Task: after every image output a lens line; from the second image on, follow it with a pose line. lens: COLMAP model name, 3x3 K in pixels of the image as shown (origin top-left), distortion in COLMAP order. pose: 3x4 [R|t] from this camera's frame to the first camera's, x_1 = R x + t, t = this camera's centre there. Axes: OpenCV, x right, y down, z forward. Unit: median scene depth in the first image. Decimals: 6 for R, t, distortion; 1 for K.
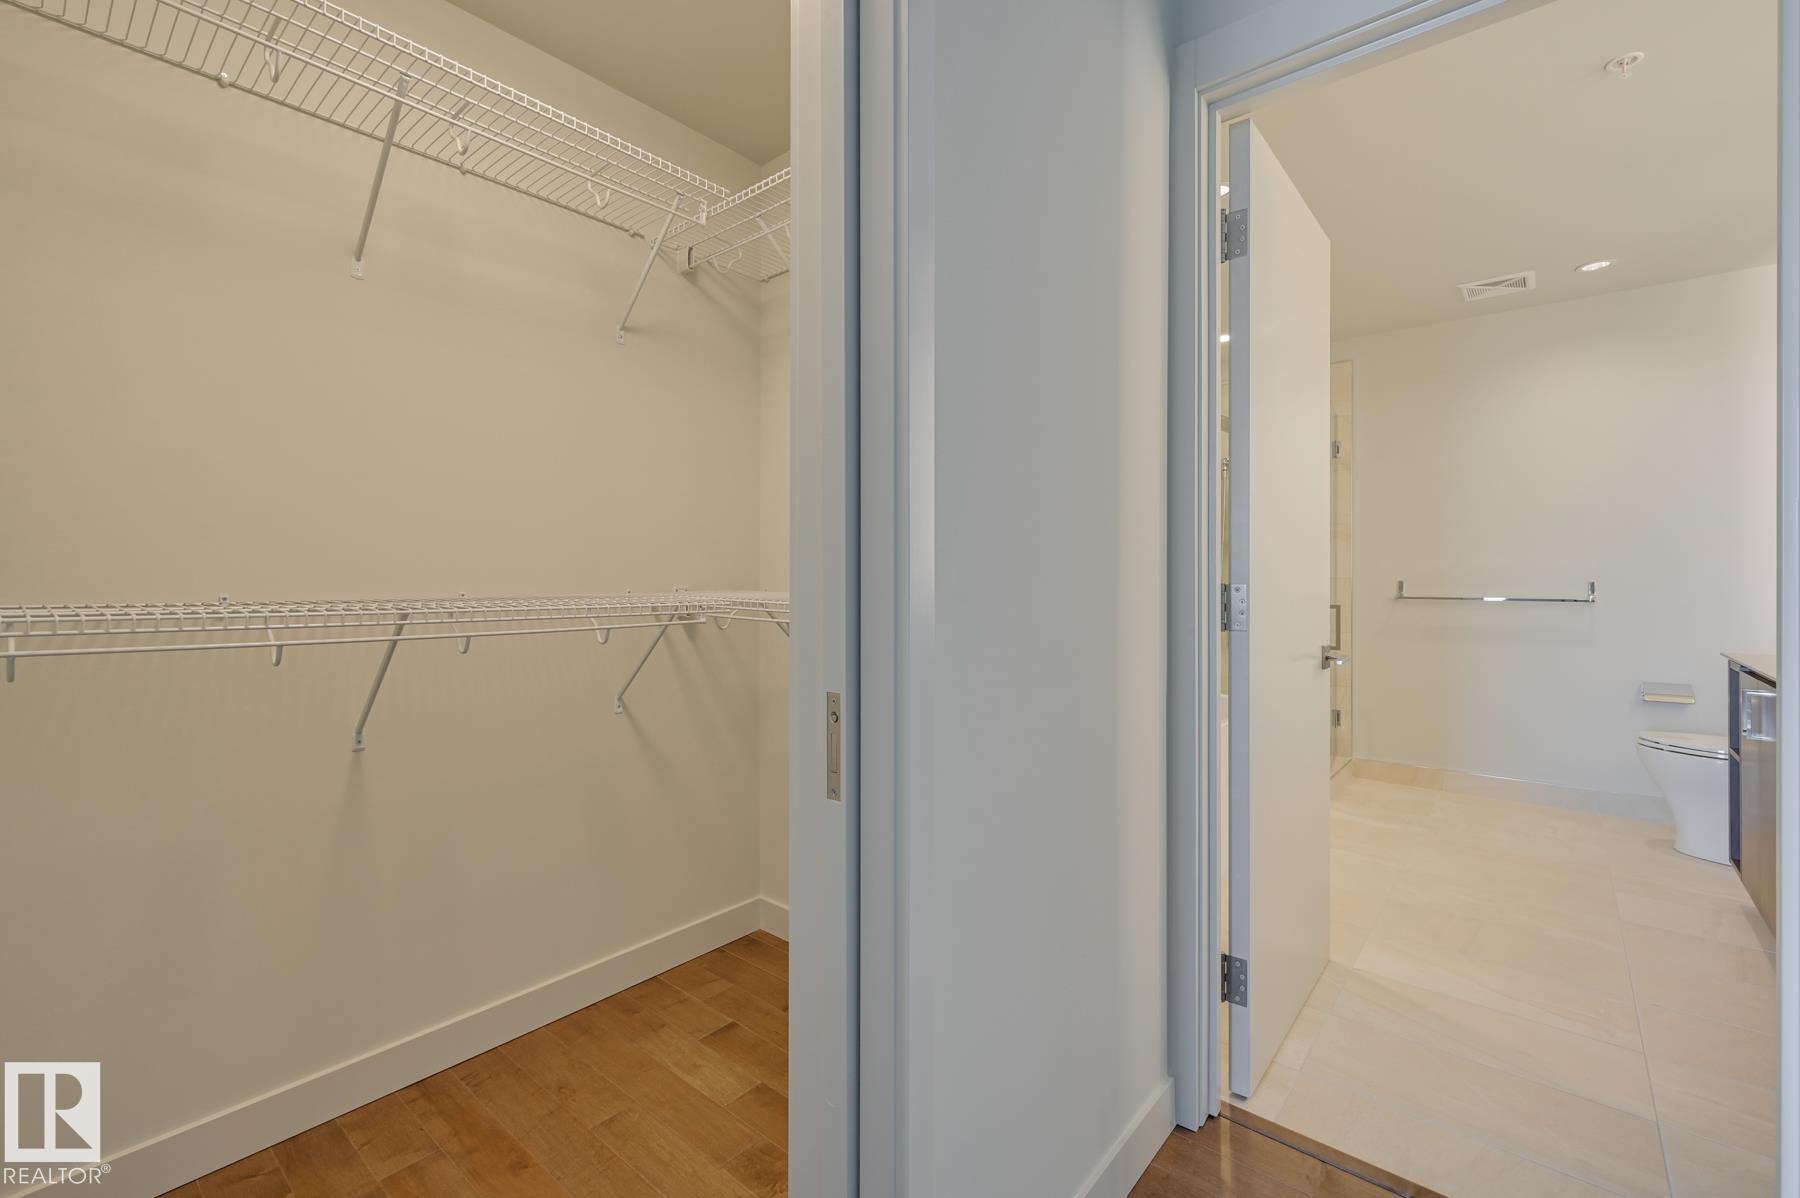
lens RADIAL K [[735.1, 0, 913.3], [0, 735.1, 594.7], [0, 0, 1]] dist [-0.000450, -0.000538]
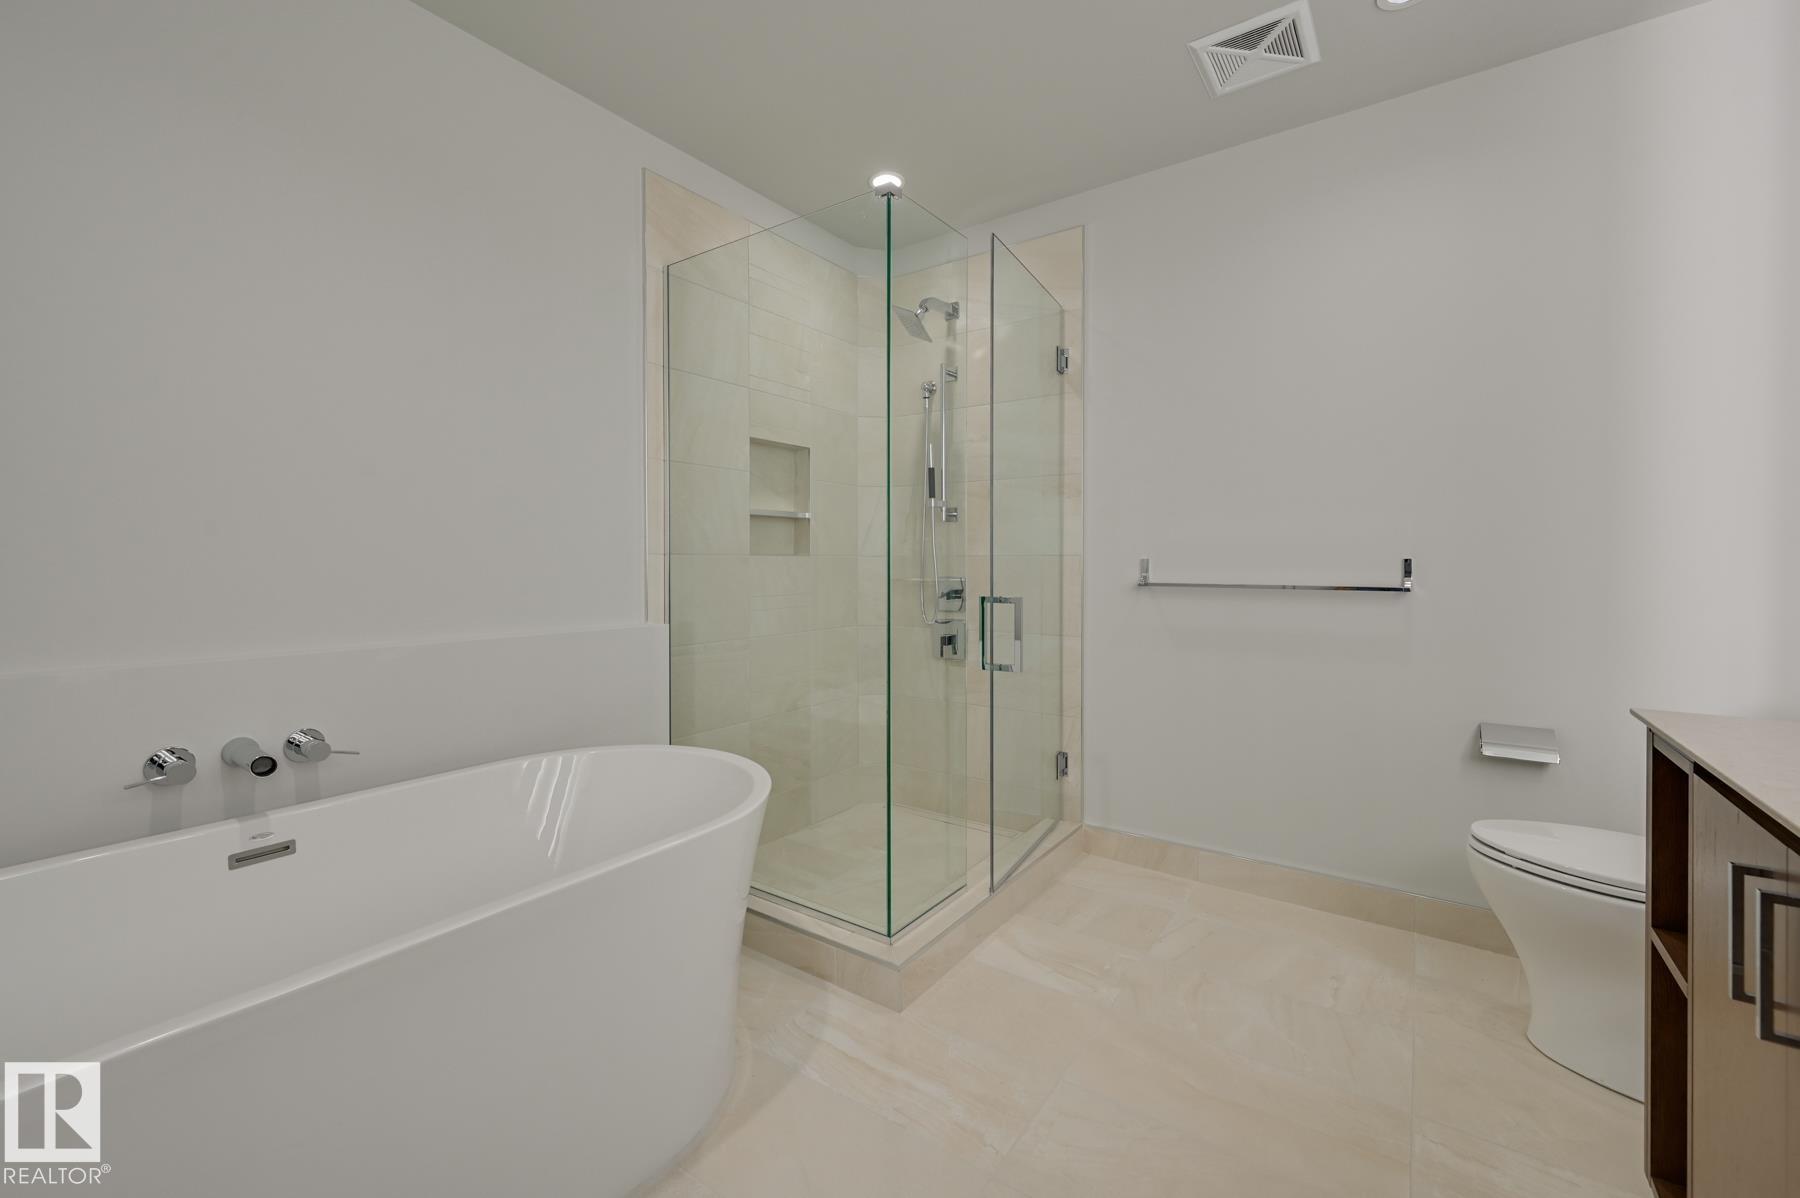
lens RADIAL K [[735.1, 0, 887.2], [0, 735.1, 584.7], [0, 0, 1]] dist [-0.000450, -0.000538]
pose [[0.995484, -0.002522, 0.094892, 0.371862], [0.001456, 0.999935, 0.011311, -0.003269], [-0.094914, -0.011122, 0.995423, 0.368640]]
